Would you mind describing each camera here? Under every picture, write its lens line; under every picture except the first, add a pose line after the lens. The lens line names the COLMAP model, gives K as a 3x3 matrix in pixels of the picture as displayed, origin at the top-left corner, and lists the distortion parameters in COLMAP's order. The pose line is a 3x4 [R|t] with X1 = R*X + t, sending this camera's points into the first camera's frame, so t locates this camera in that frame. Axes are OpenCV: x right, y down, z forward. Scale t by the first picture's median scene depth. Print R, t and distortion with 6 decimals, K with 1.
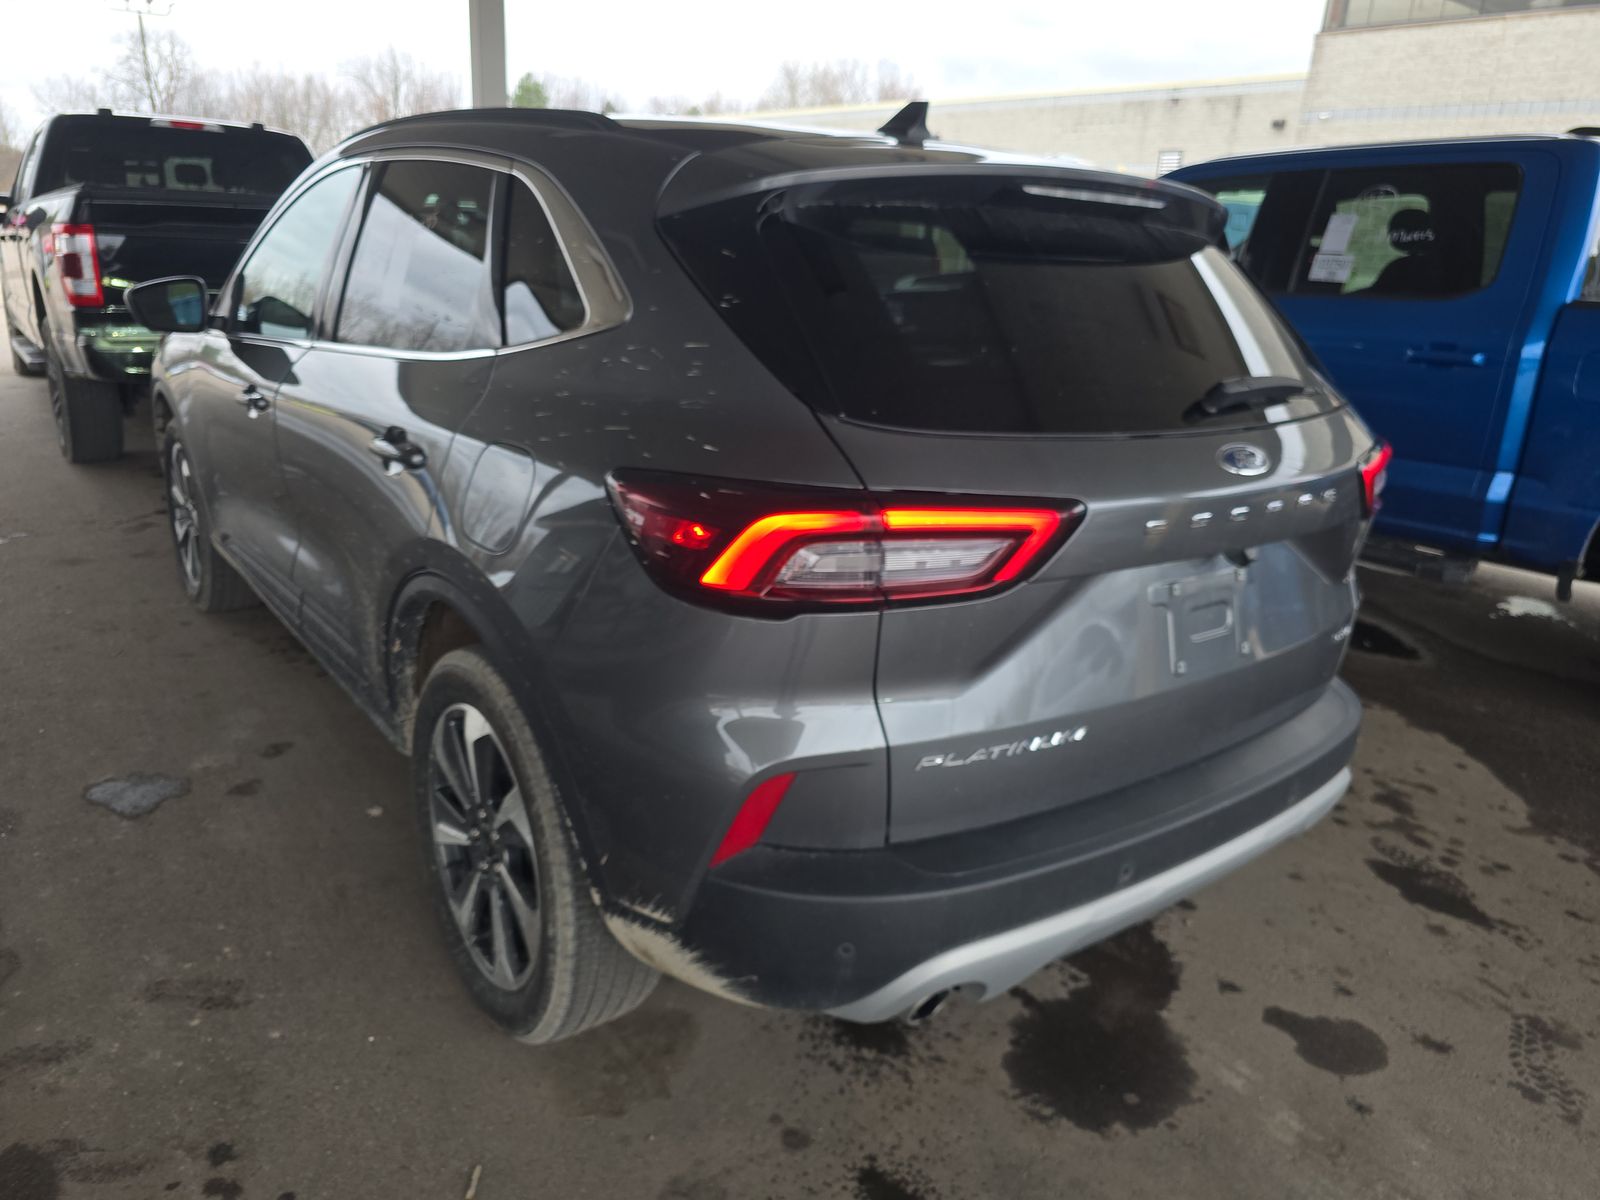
lens RADIAL K [[1079.6, 0, 813.6], [0, 1079.6, 599.2], [0, 0, 1]] dist [0.038945, -0.038194]
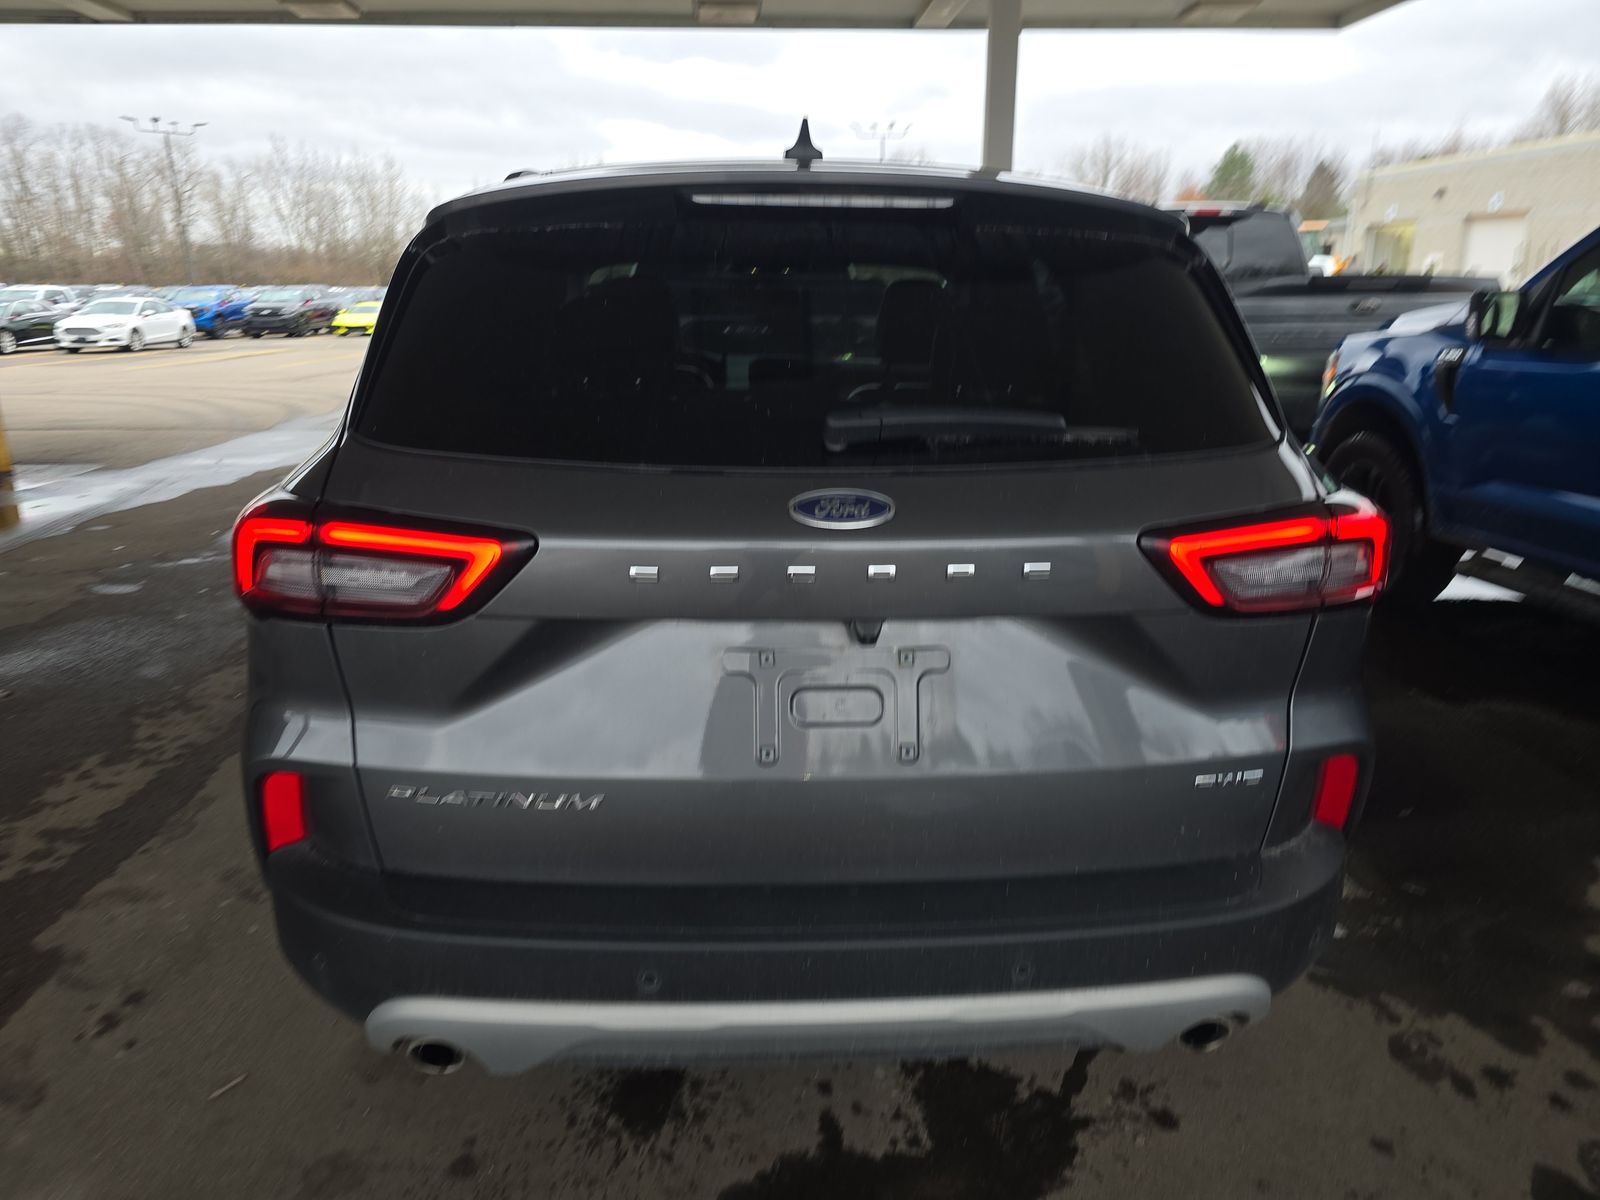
lens RADIAL K [[1079.6, 0, 791.7], [0, 1079.6, 607.6], [0, 0, 1]] dist [0.038945, -0.038194]
pose [[0.831216, 0.109218, -0.545115, 0.799598], [-0.136387, 0.990610, -0.009494, -0.044398], [0.538960, 0.082238, 0.838307, 0.319035]]
